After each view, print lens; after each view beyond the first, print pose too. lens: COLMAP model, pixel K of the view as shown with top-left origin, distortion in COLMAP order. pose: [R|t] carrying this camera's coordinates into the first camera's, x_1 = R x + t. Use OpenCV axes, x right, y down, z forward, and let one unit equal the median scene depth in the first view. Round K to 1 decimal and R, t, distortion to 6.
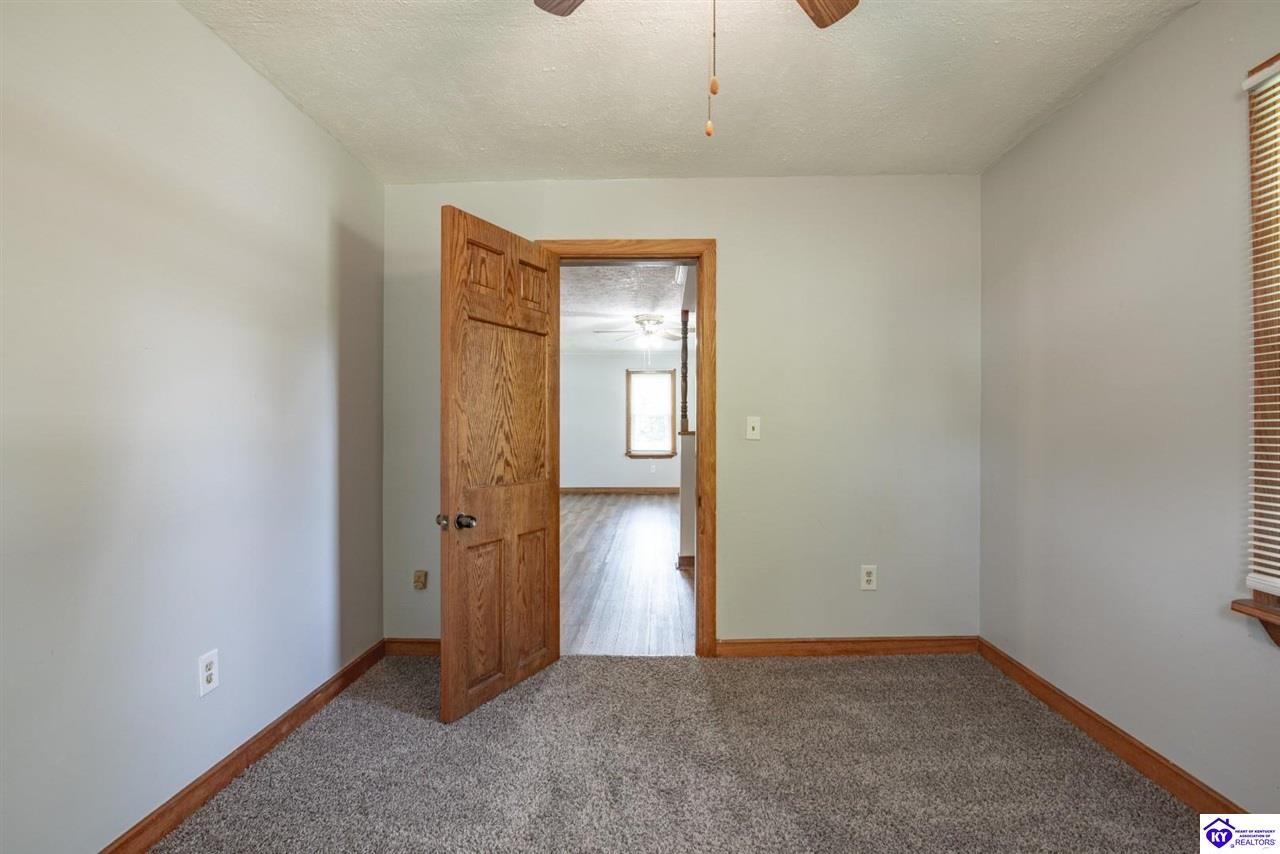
lens RADIAL K [[585.4, 0, 639.1], [0, 585.4, 430.7], [0, 0, 1]] dist [-0.018029, -0.000128]
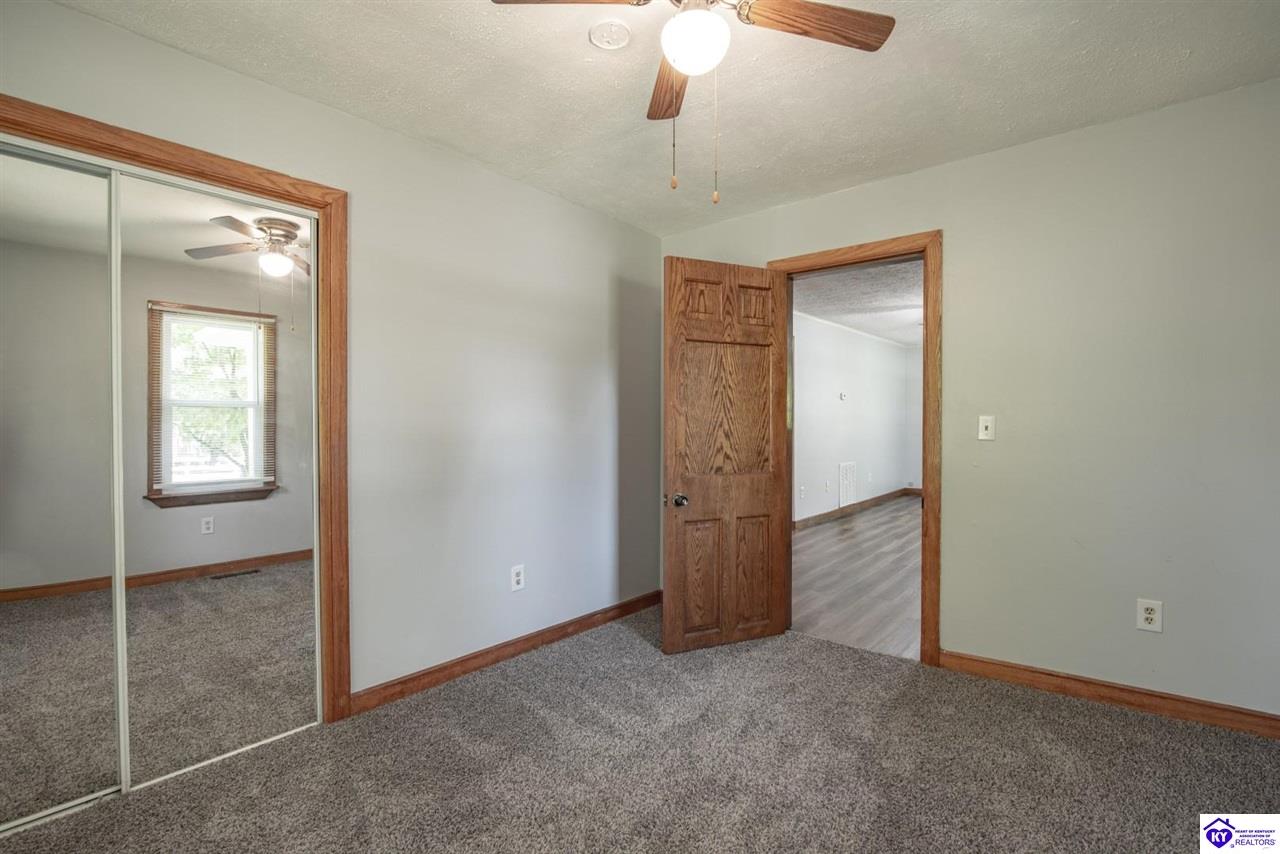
lens RADIAL K [[585.4, 0, 639.1], [0, 585.4, 430.7], [0, 0, 1]] dist [-0.018029, -0.000128]
pose [[0.788747, 0.006366, -0.614684, 0.375712], [-0.002359, 0.999970, 0.007329, -0.005997], [0.614713, -0.004330, 0.788739, -0.059810]]
